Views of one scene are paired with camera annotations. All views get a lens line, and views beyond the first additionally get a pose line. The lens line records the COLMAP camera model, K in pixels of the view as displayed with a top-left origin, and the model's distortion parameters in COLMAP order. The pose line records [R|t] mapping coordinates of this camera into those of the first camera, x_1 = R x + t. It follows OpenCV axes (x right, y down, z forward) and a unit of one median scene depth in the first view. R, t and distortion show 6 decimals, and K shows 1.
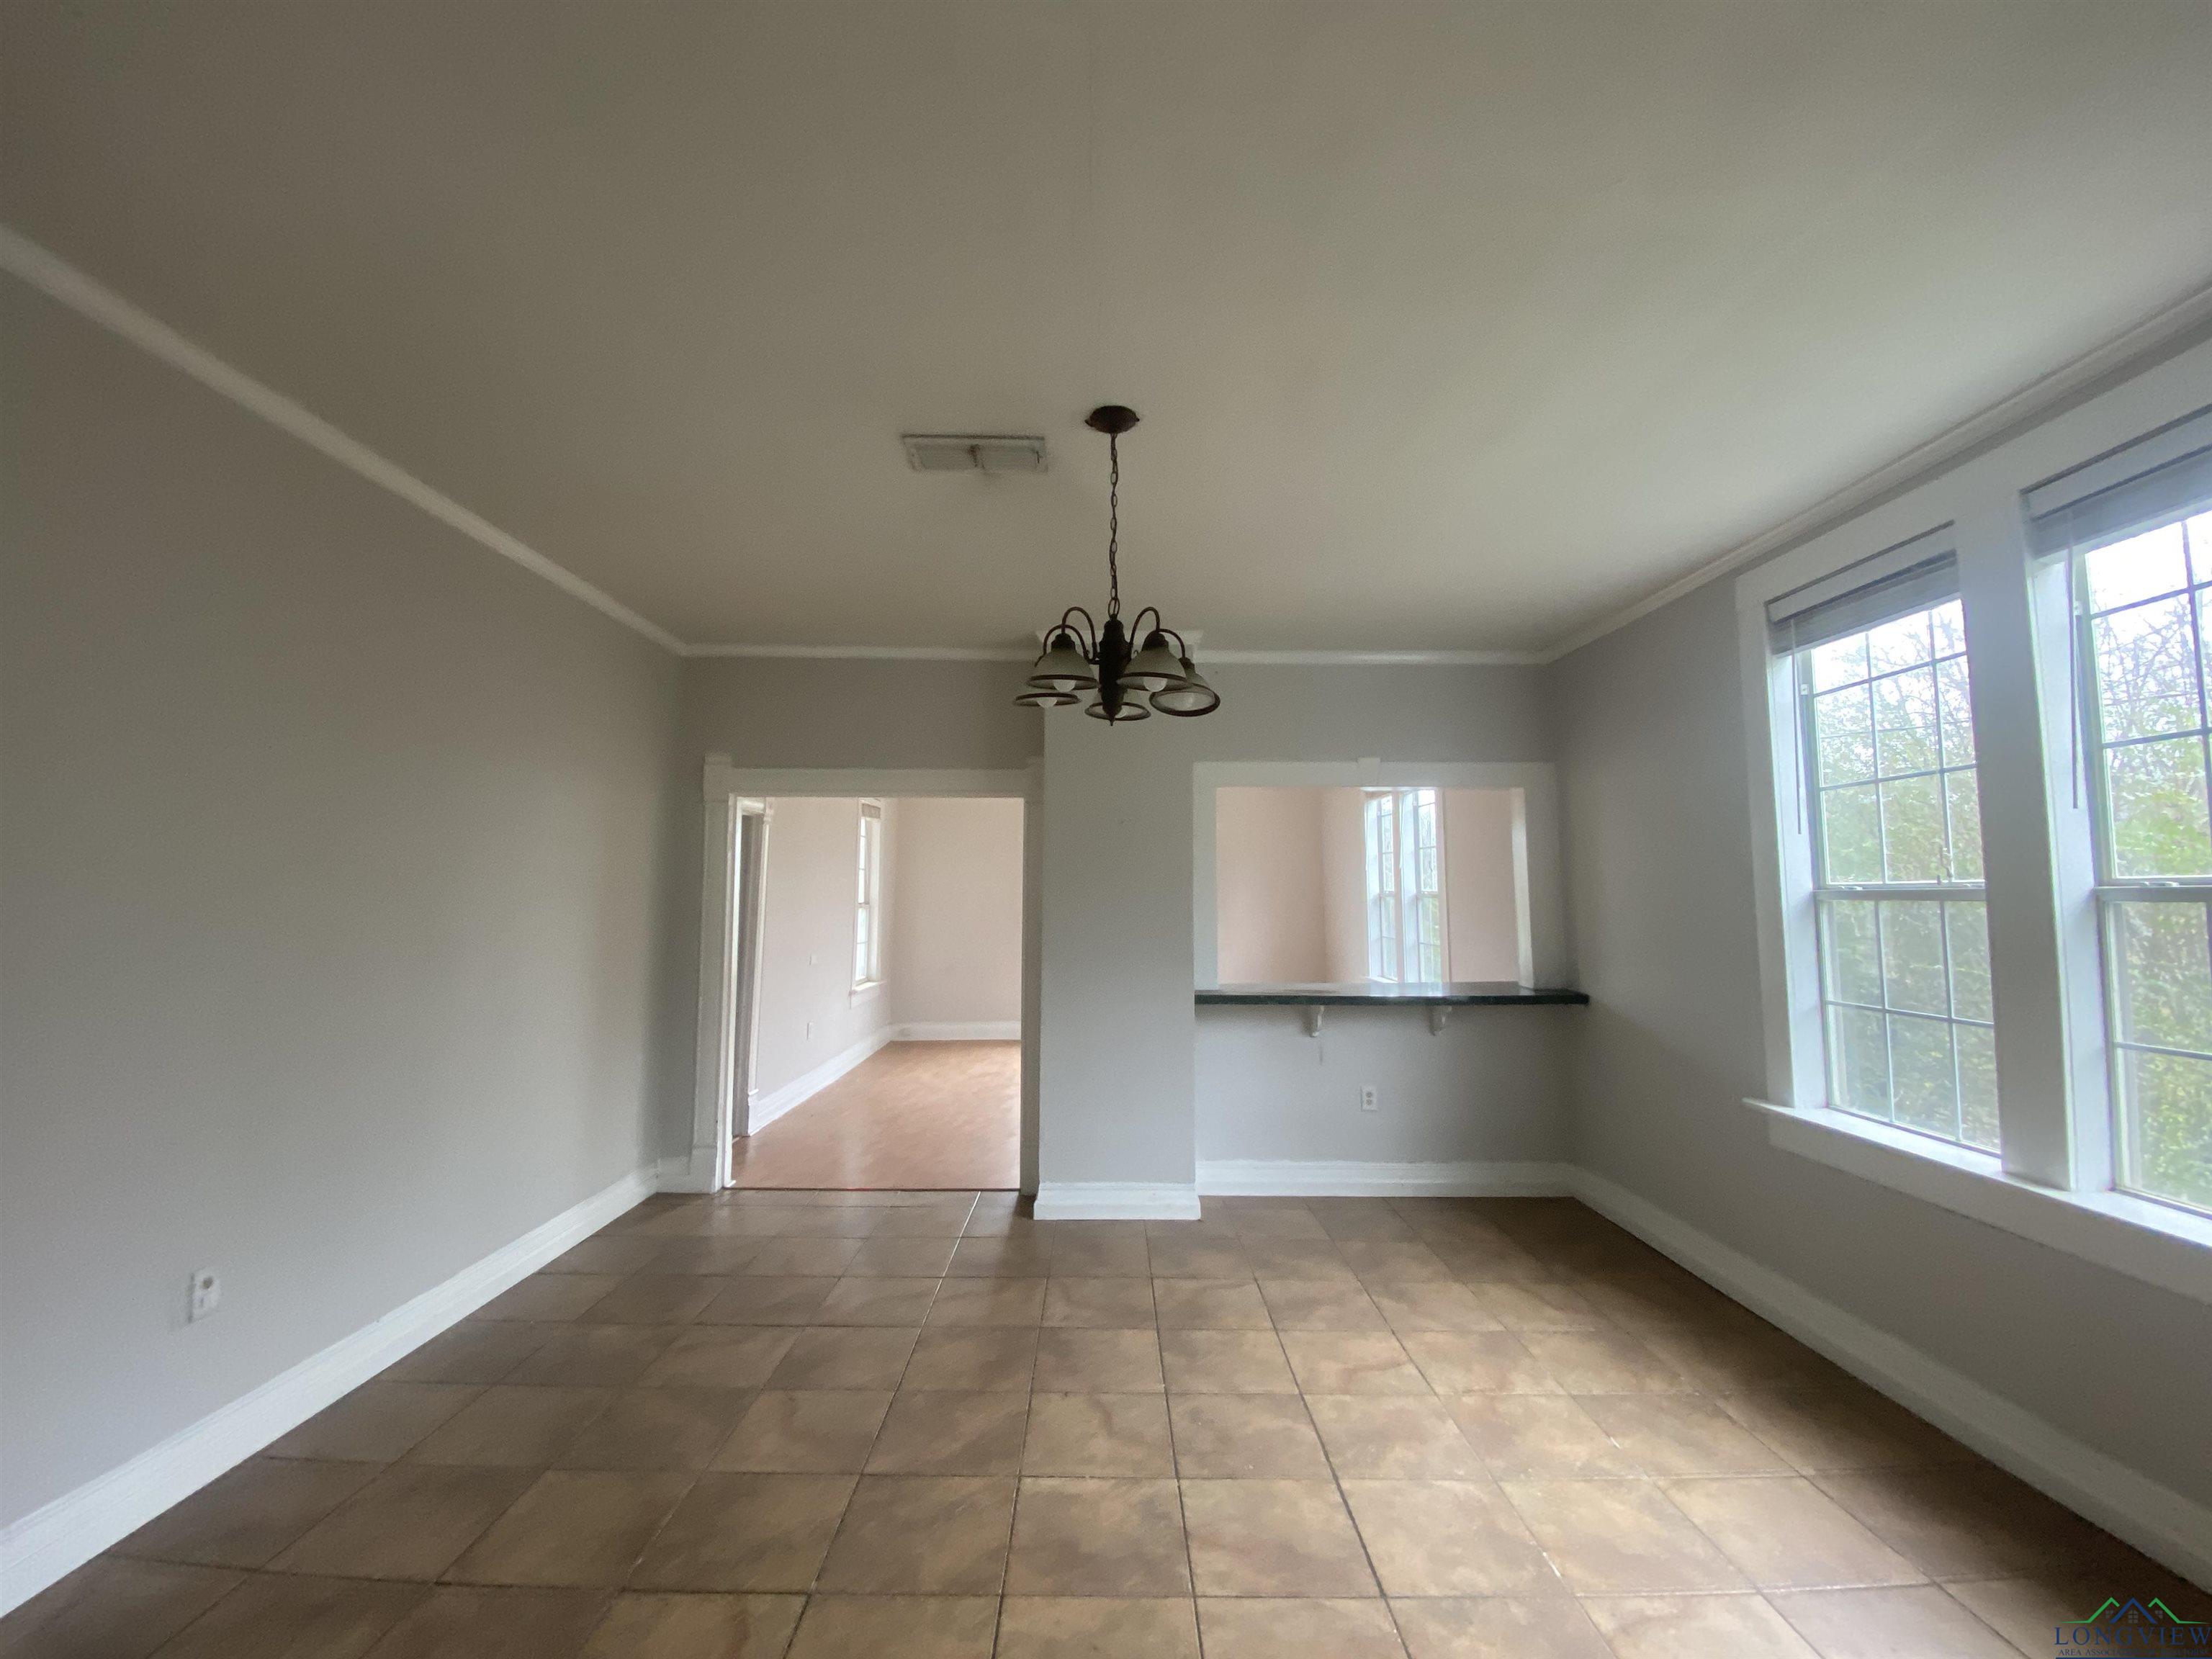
lens RADIAL K [[885.0, 0, 1114.0], [0, 885.0, 822.7], [0, 0, 1]] dist [-0.002730, -0.003378]
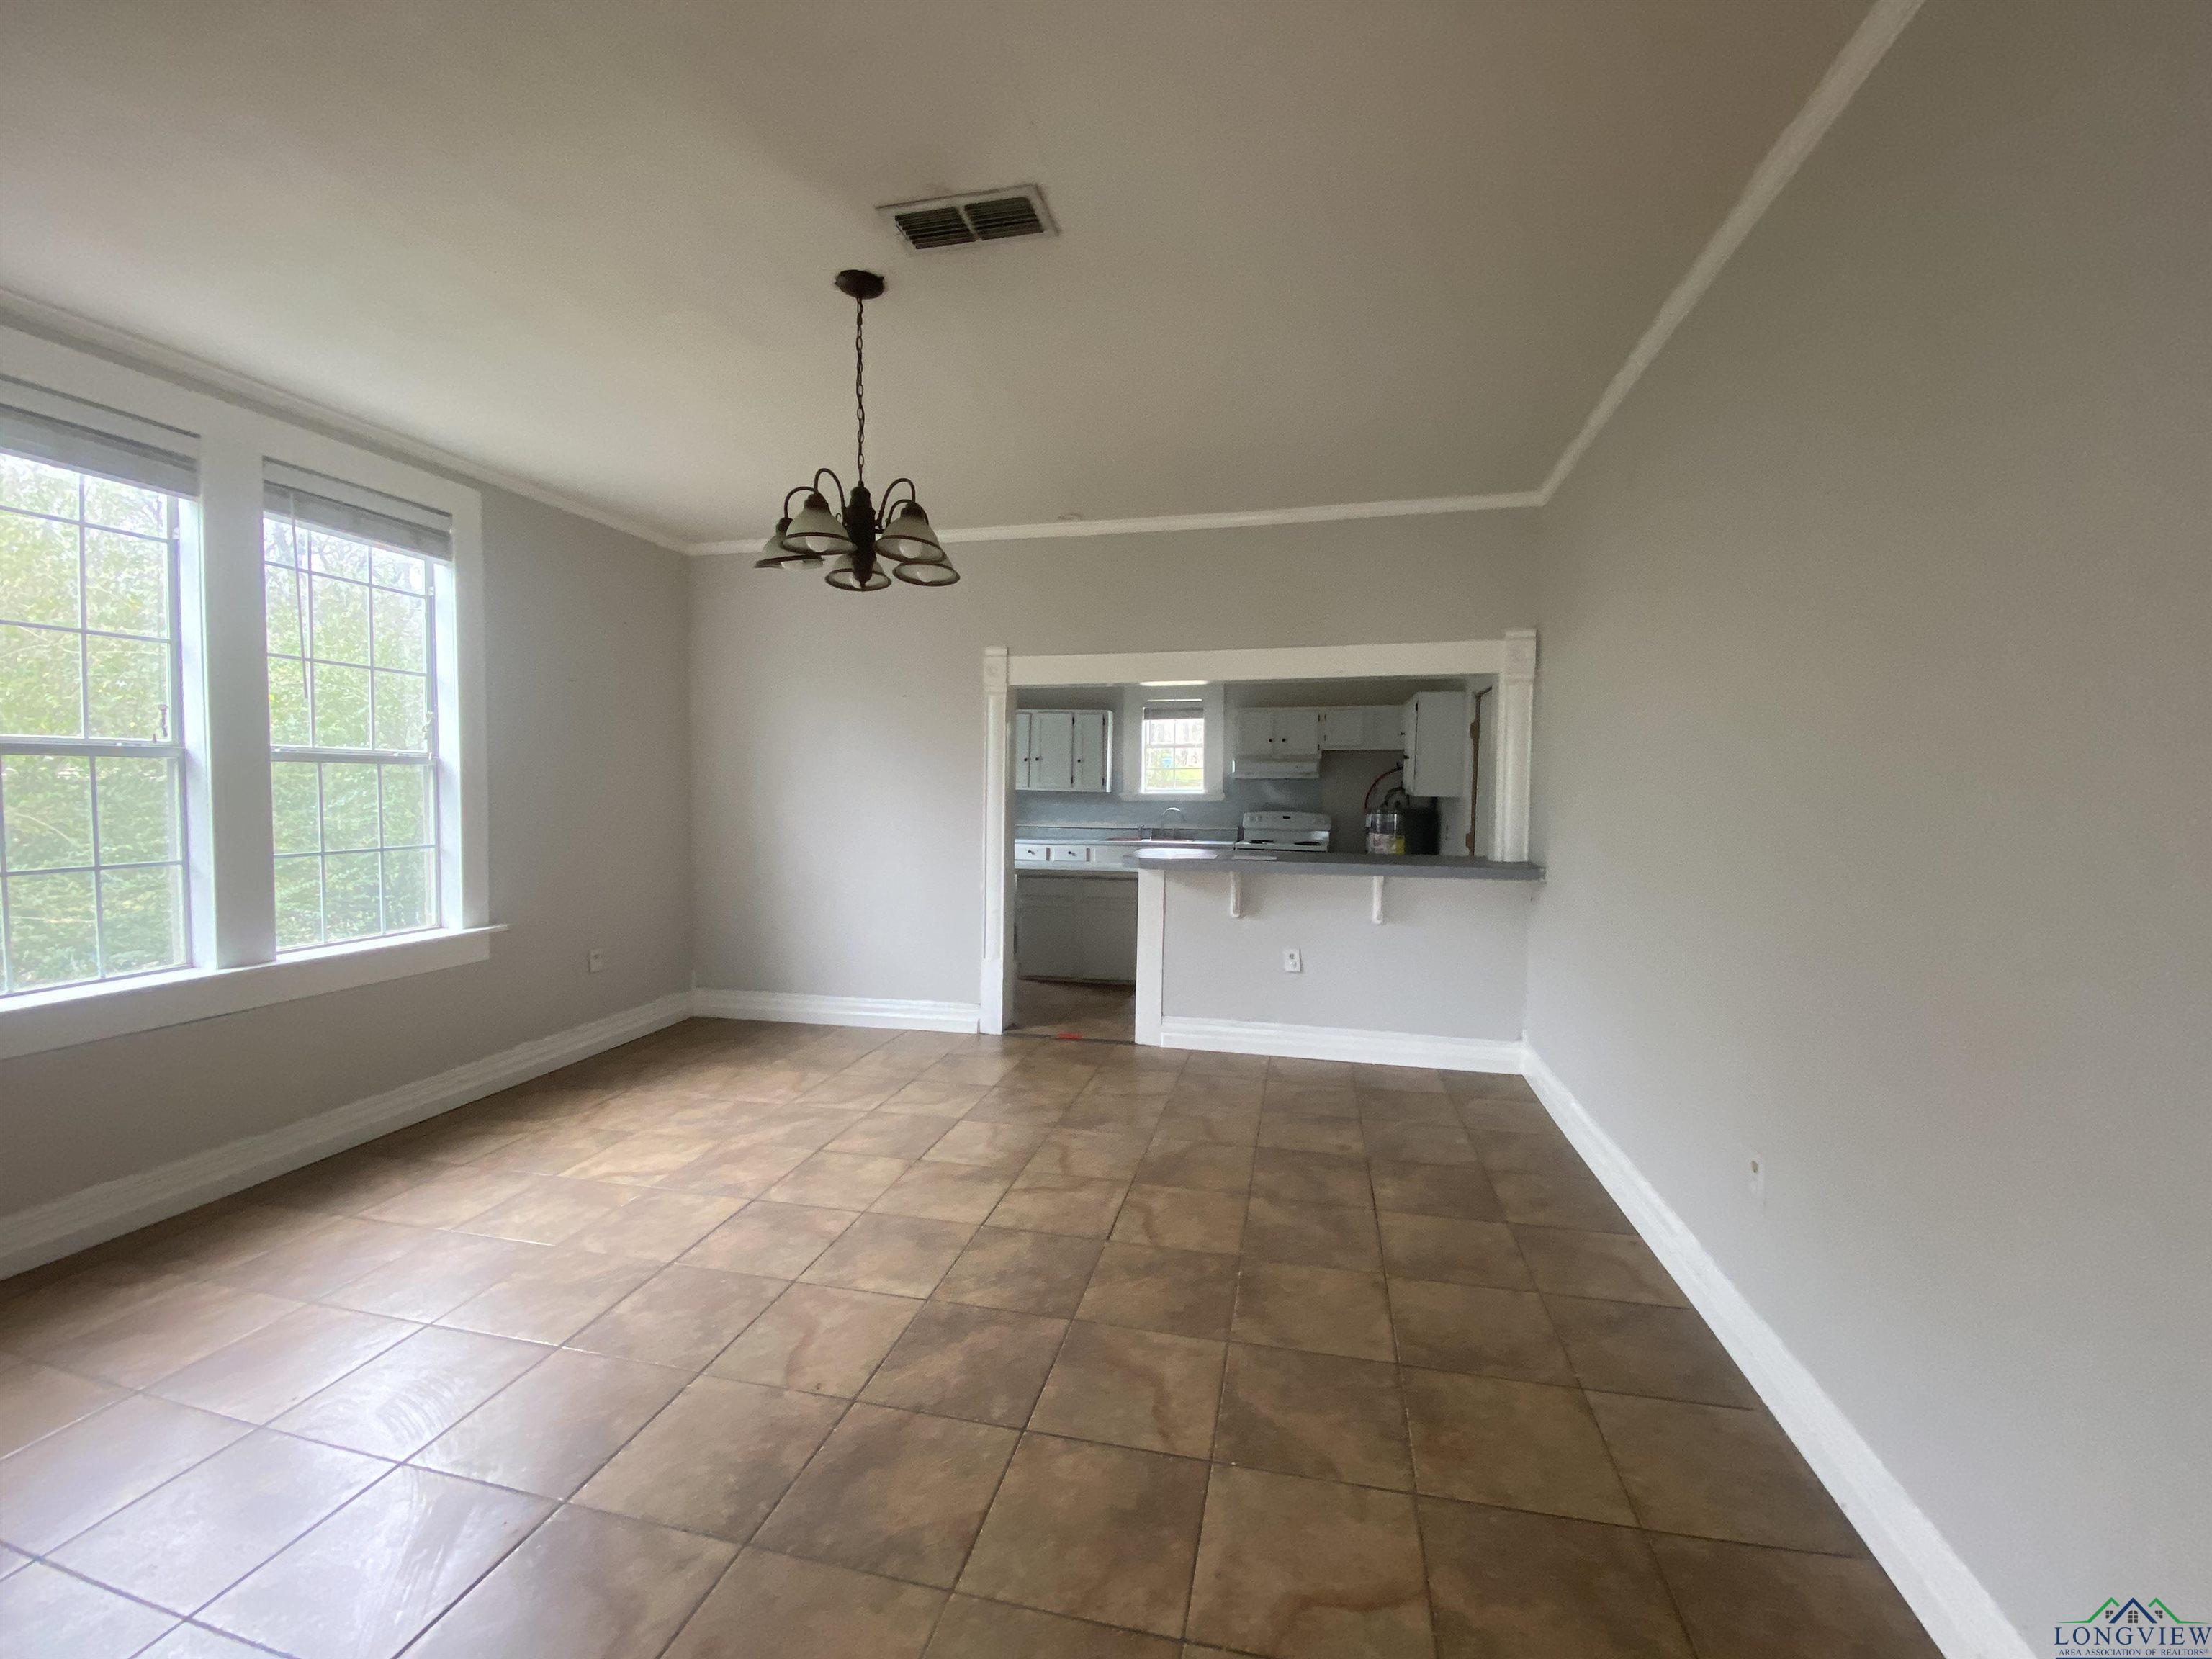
lens RADIAL K [[885.0, 0, 1100.4], [0, 885.0, 835.9], [0, 0, 1]] dist [-0.002730, -0.003378]
pose [[-0.968891, -0.018474, 0.246797, -0.553959], [-0.024651, 0.999455, -0.021963, 0.203770], [-0.246256, -0.027364, -0.968818, 1.976618]]
